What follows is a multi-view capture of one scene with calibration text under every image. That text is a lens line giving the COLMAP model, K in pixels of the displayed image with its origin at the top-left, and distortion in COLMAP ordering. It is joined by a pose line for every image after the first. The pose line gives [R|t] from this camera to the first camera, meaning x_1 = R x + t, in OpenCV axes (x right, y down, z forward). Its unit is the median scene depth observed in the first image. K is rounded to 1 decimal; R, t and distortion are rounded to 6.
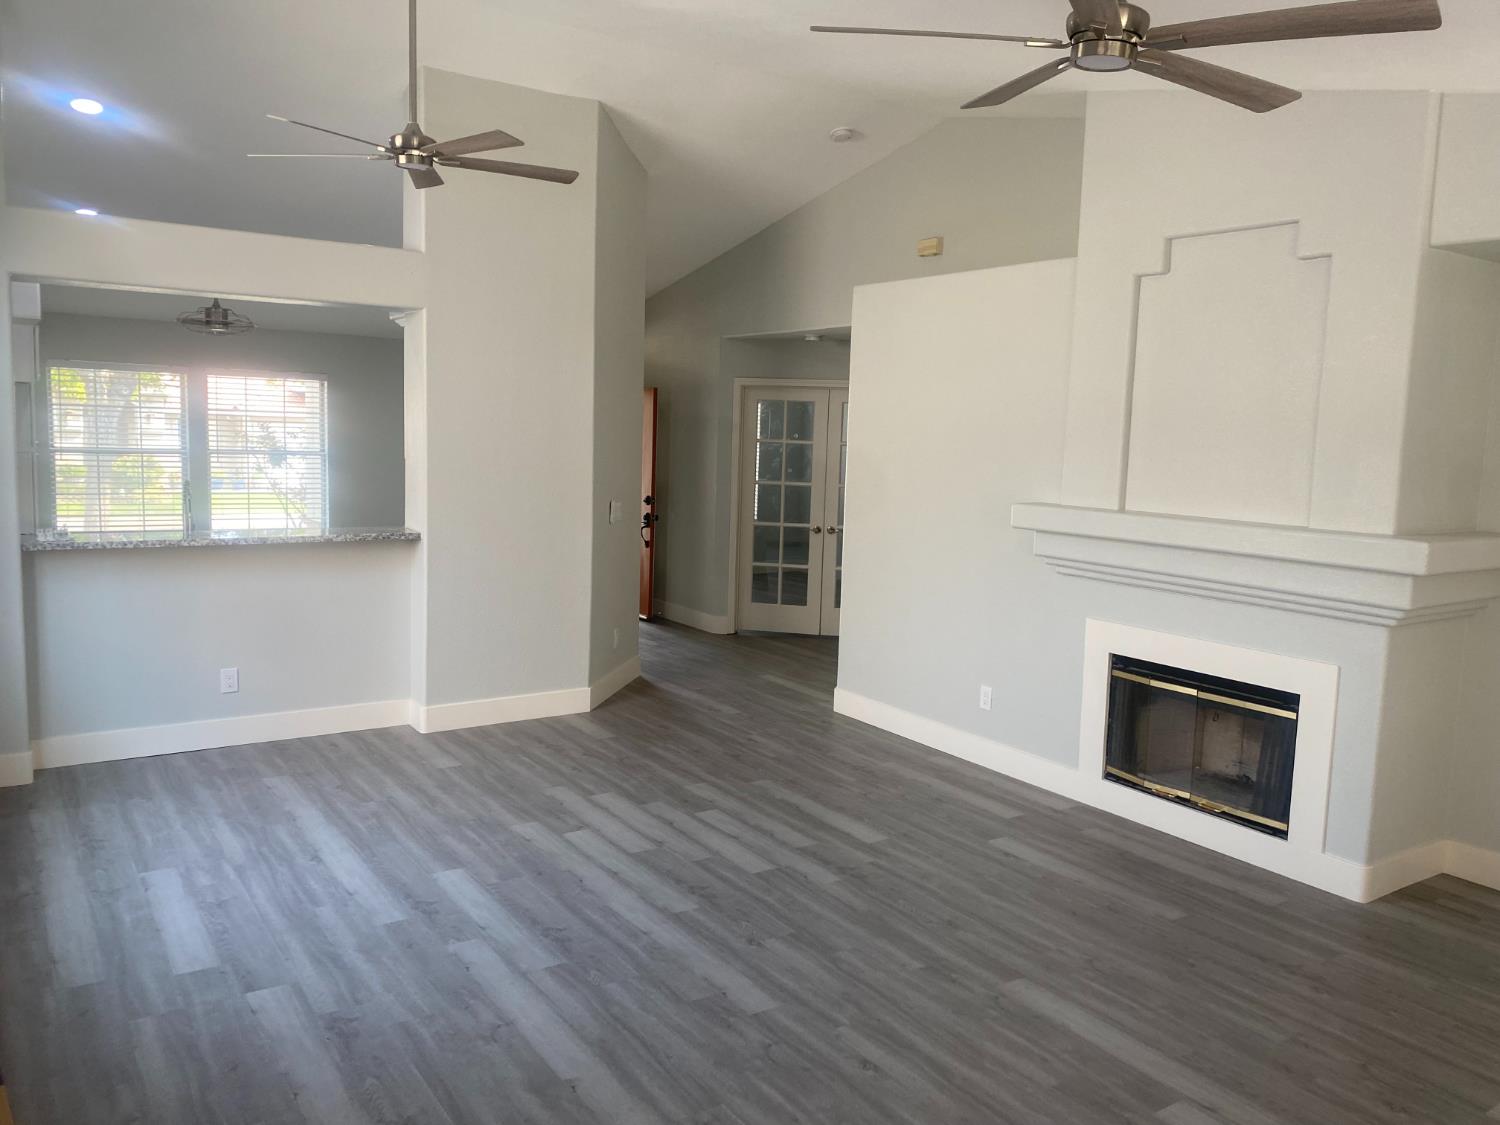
lens RADIAL K [[1148.3, 0, 748.2], [0, 1148.3, 545.7], [0, 0, 1]] dist [0.070854, -0.075460]
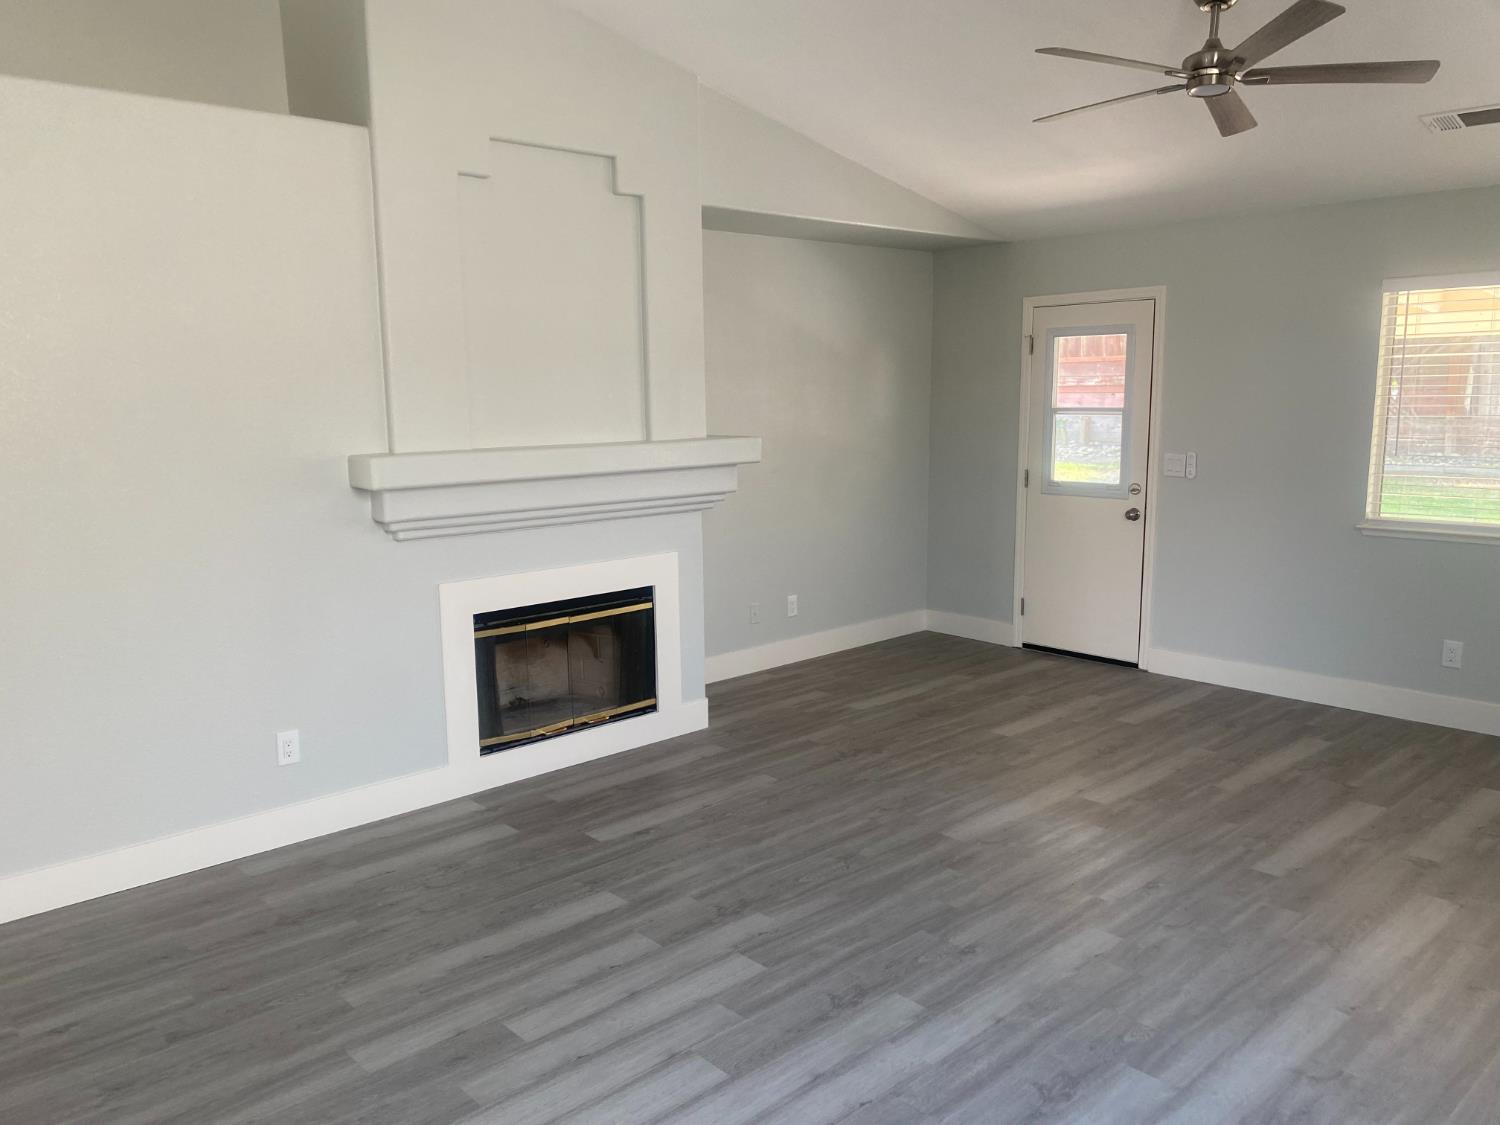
lens RADIAL K [[1148.3, 0, 748.2], [0, 1148.3, 545.7], [0, 0, 1]] dist [0.070854, -0.075460]
pose [[-0.148026, -0.172479, 0.973827, -0.650055], [0.108110, 0.975952, 0.189288, -0.117929], [-0.983057, 0.133300, -0.125819, 1.038777]]
